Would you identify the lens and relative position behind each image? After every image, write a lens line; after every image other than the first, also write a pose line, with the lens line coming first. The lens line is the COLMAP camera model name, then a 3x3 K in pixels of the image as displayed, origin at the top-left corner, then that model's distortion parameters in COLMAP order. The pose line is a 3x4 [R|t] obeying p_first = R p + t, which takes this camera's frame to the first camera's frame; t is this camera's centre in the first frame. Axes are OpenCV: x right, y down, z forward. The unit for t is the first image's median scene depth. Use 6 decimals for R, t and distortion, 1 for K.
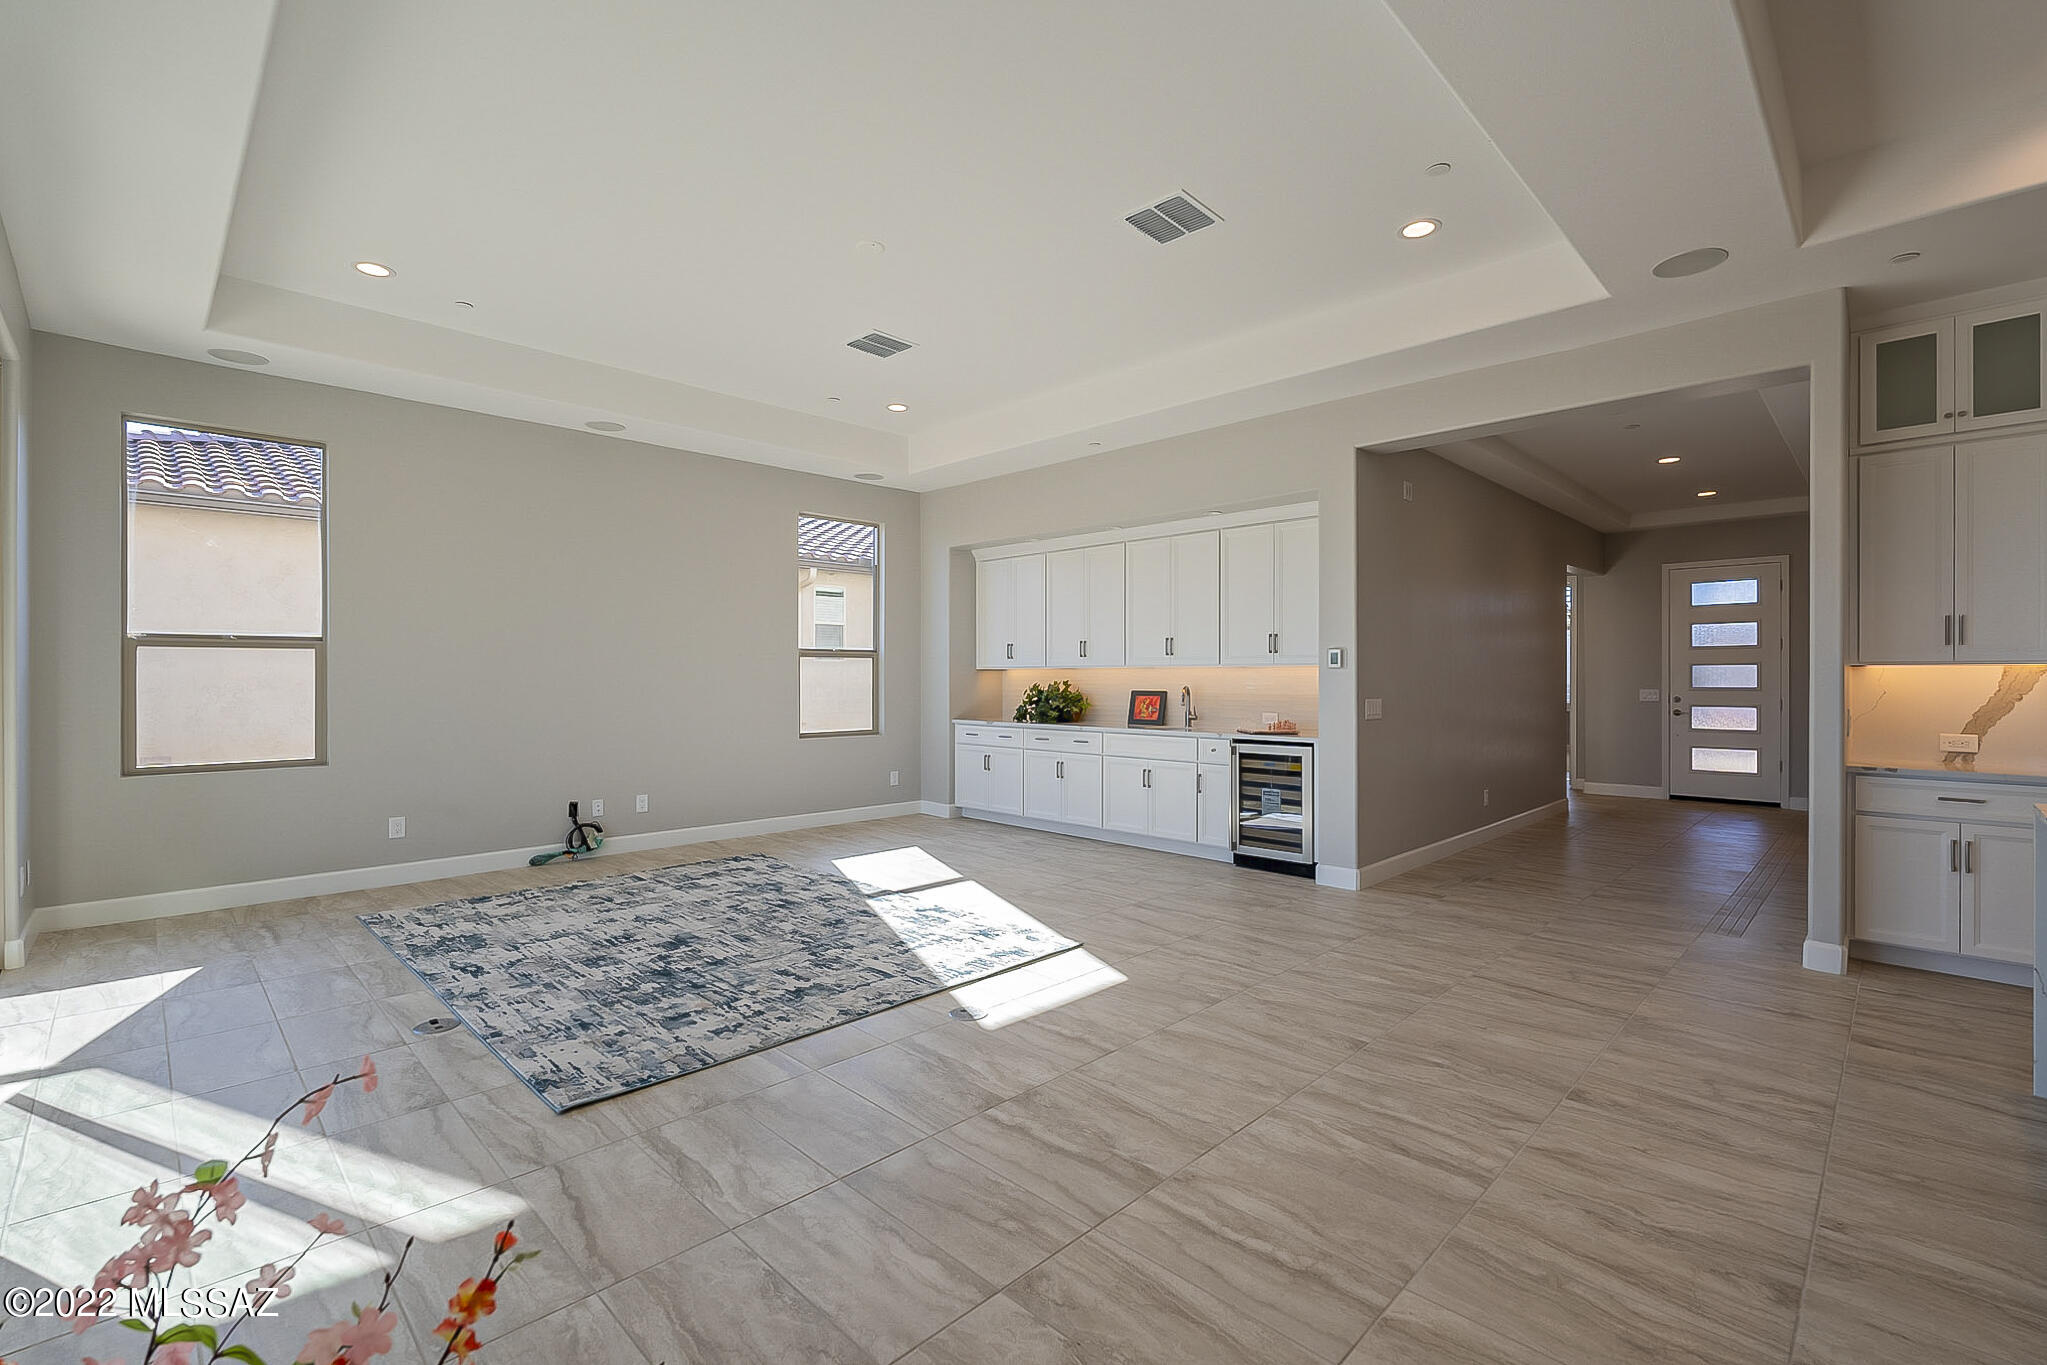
lens RADIAL K [[900.9, 0, 1020.4], [0, 900.9, 672.7], [0, 0, 1]] dist [-0.006668, 0.001291]
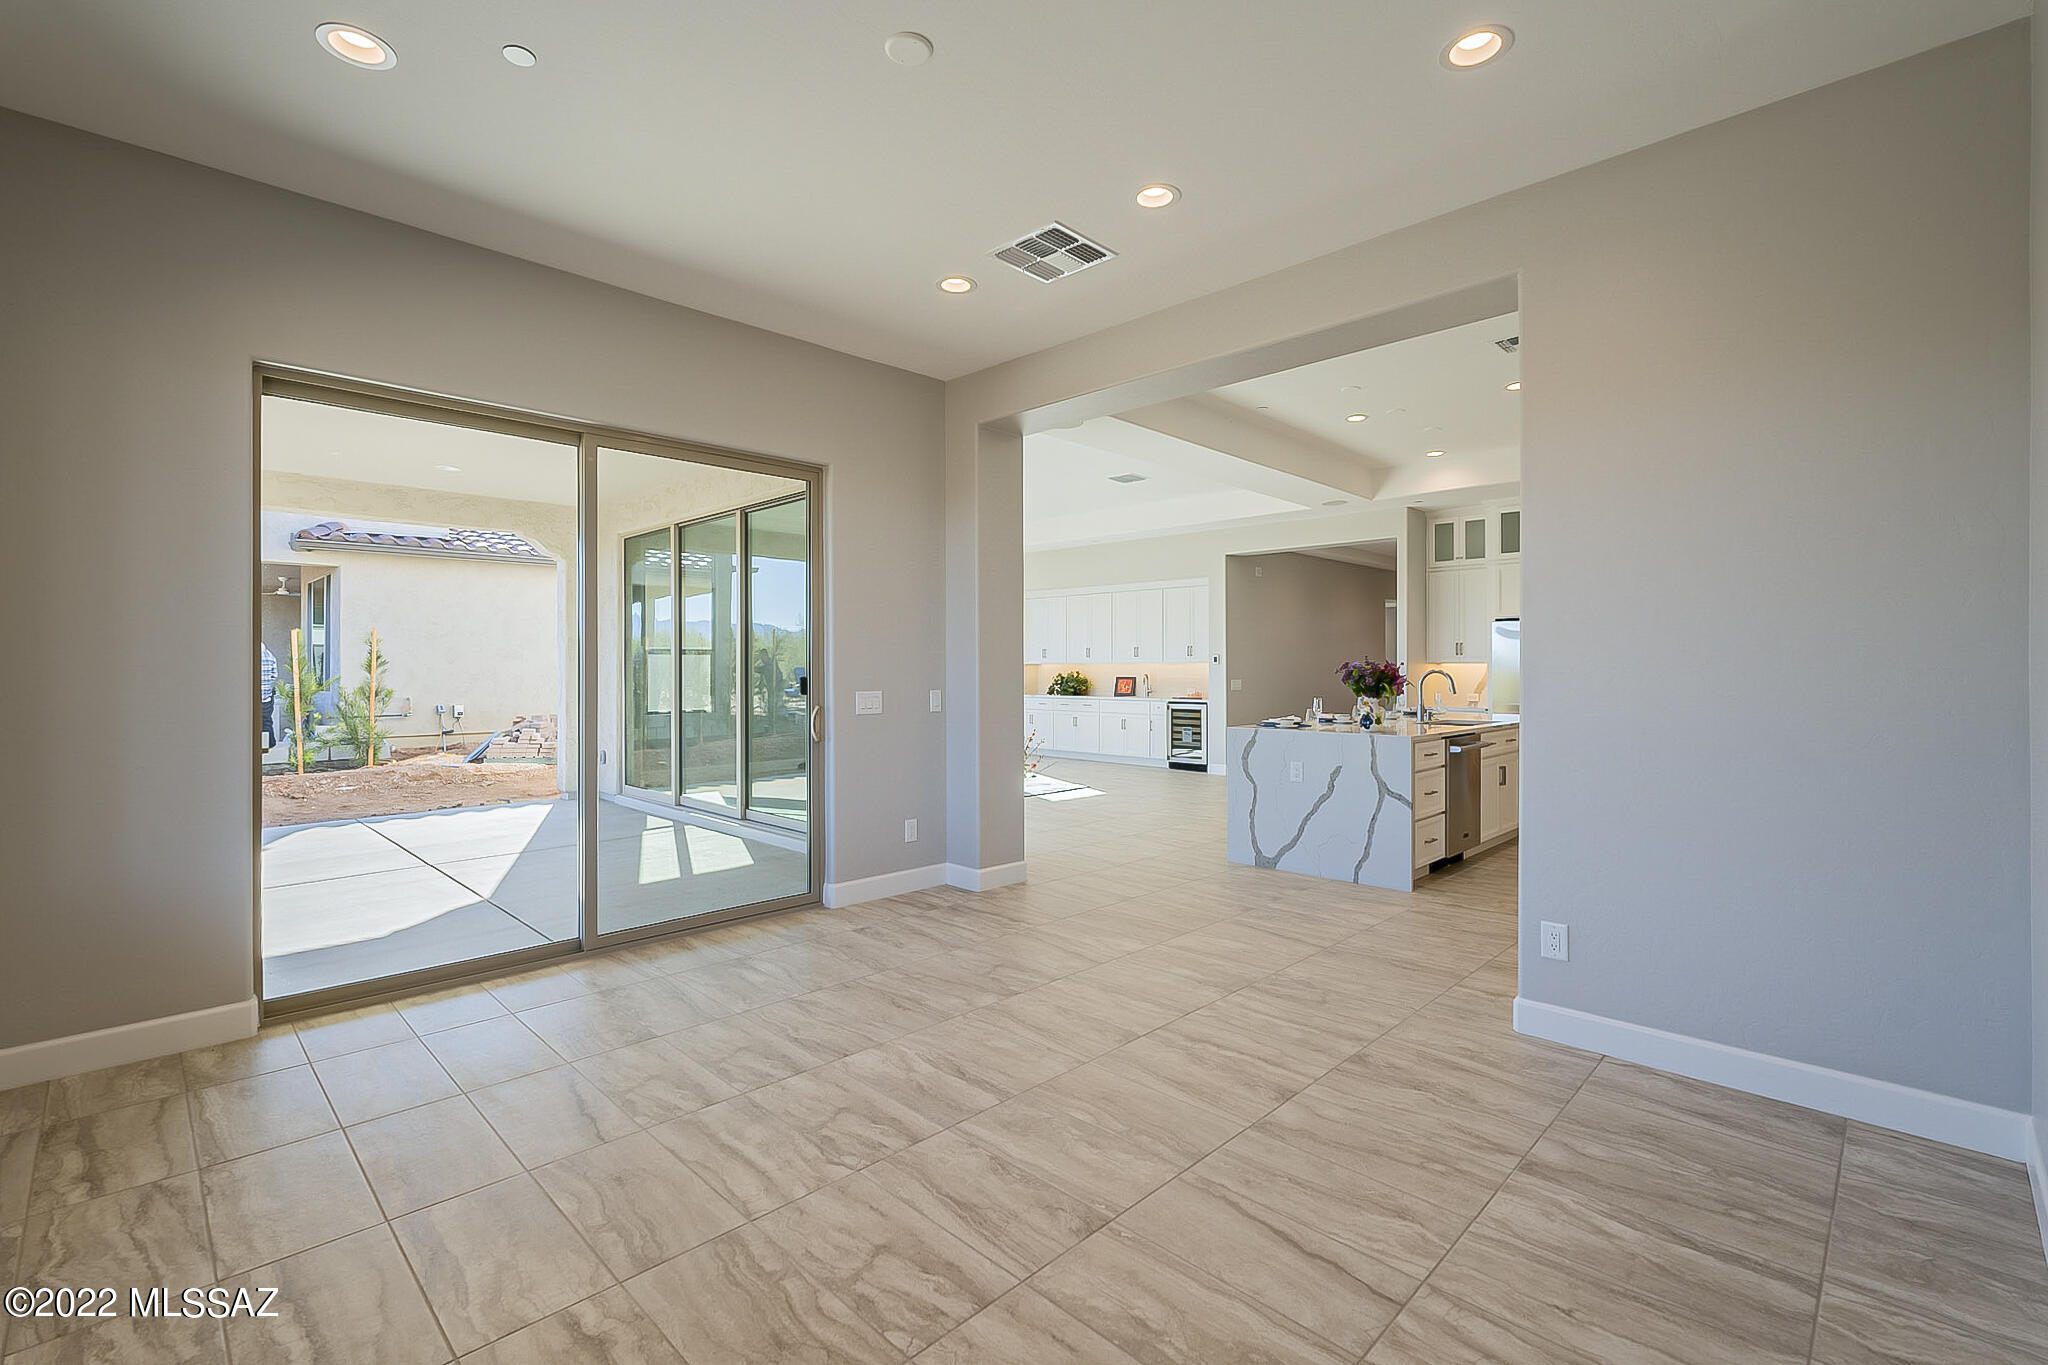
lens RADIAL K [[901.4, 0, 1012.3], [0, 901.4, 667.5], [0, 0, 1]] dist [-0.006668, 0.001291]
pose [[0.999977, -0.006668, -0.001333, -0.132415], [0.006679, 0.999939, 0.008745, -0.025705], [0.001275, -0.008754, 0.999961, -1.317784]]
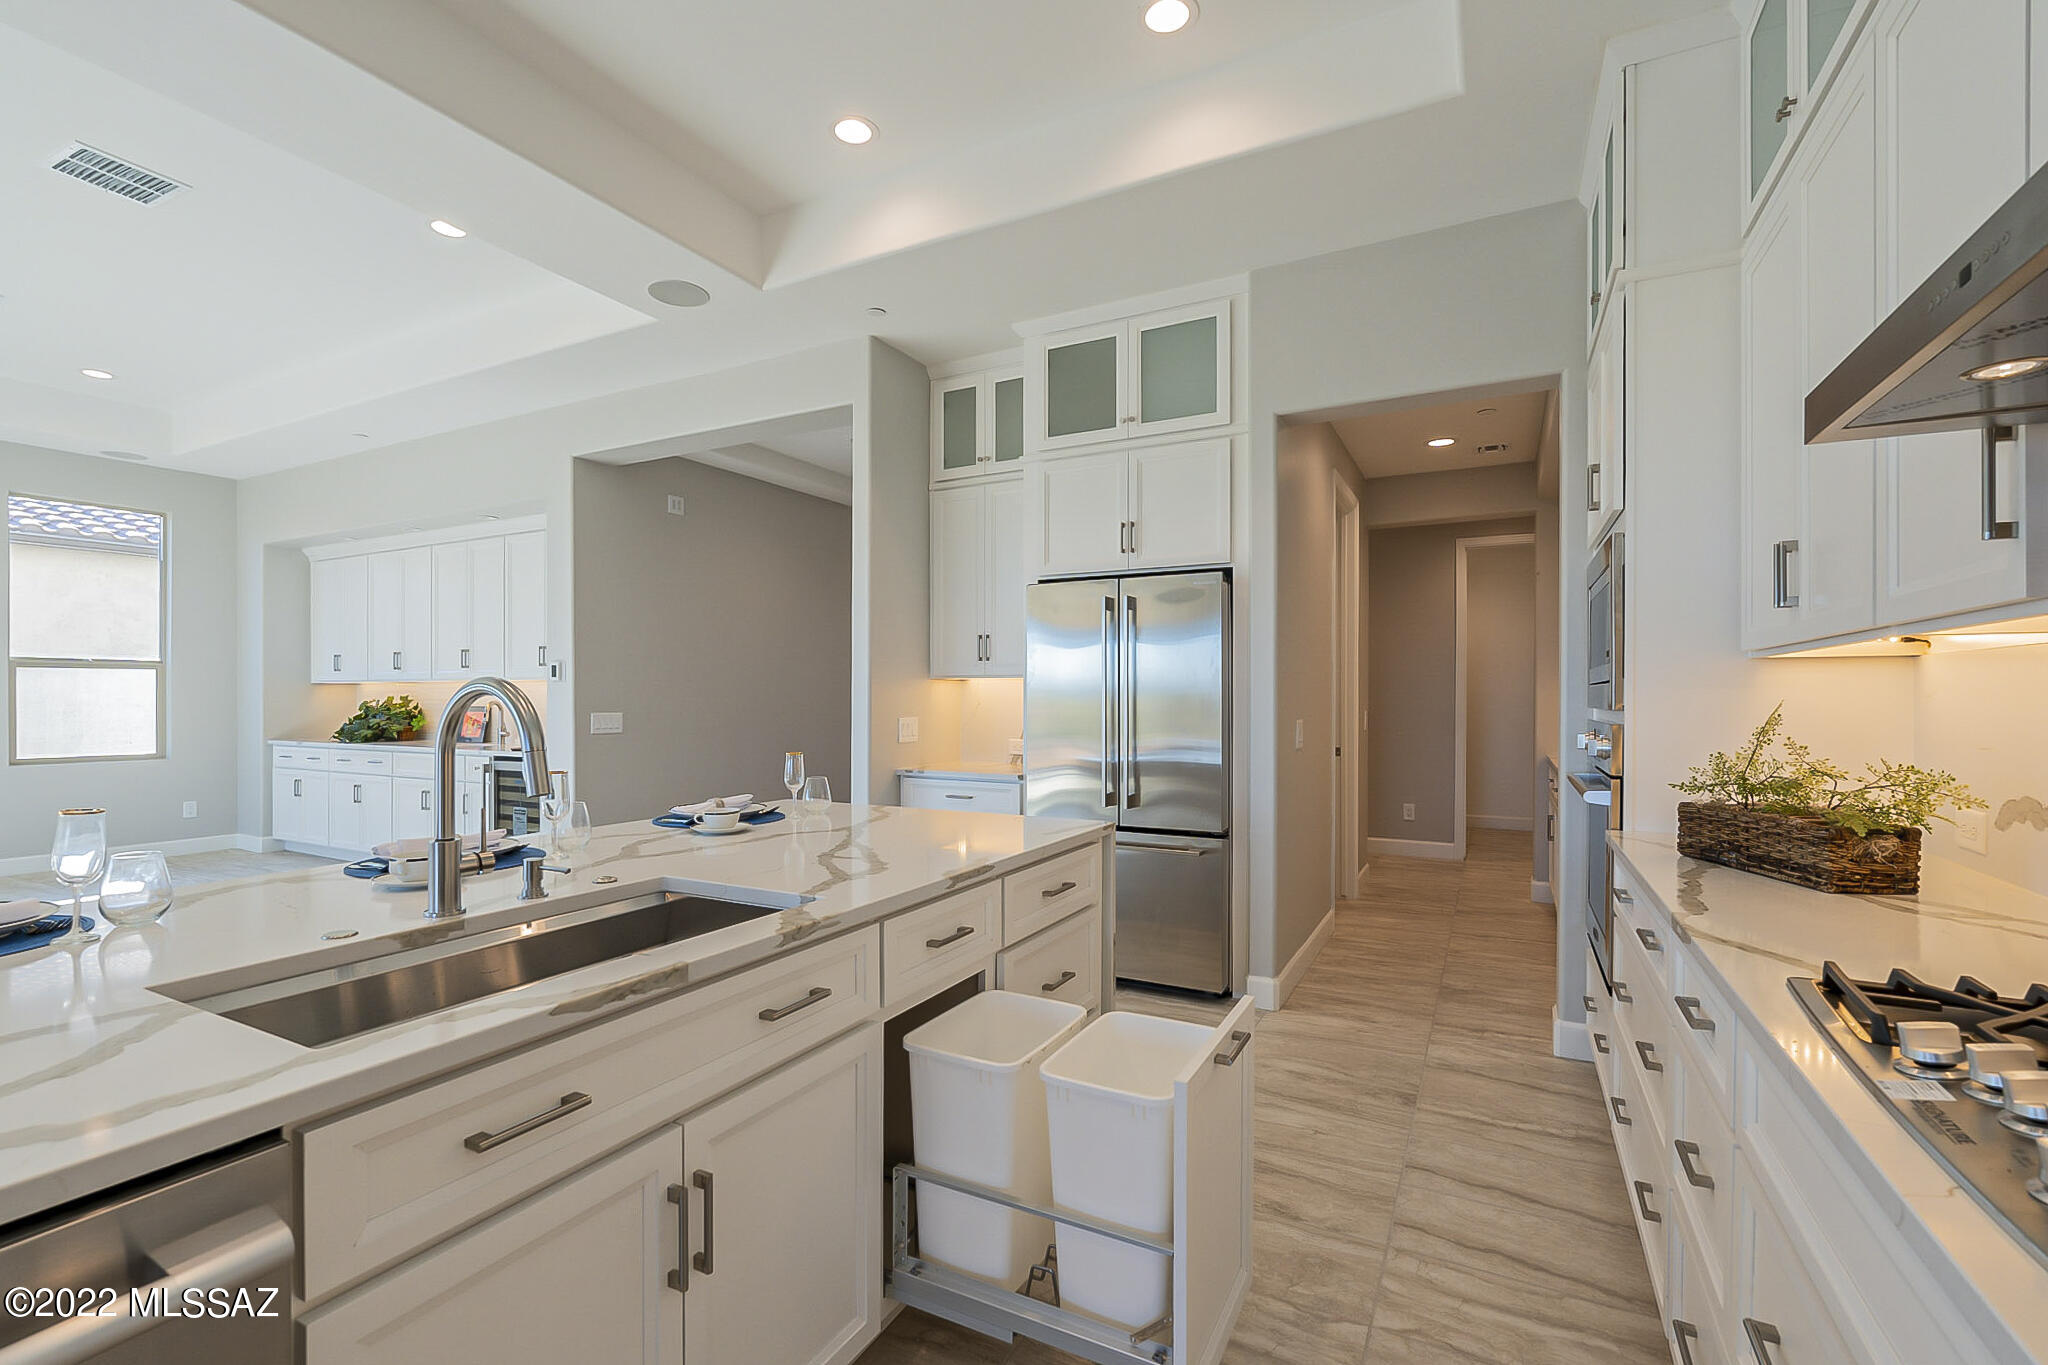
lens RADIAL K [[901.4, 0, 1023.6], [0, 901.4, 695.9], [0, 0, 1]] dist [-0.006668, 0.001291]
pose [[0.954880, -0.001957, 0.296987, 0.712255], [-0.000036, 0.999978, 0.006708, 0.005389], [-0.296993, -0.006416, 0.954858, -0.105986]]
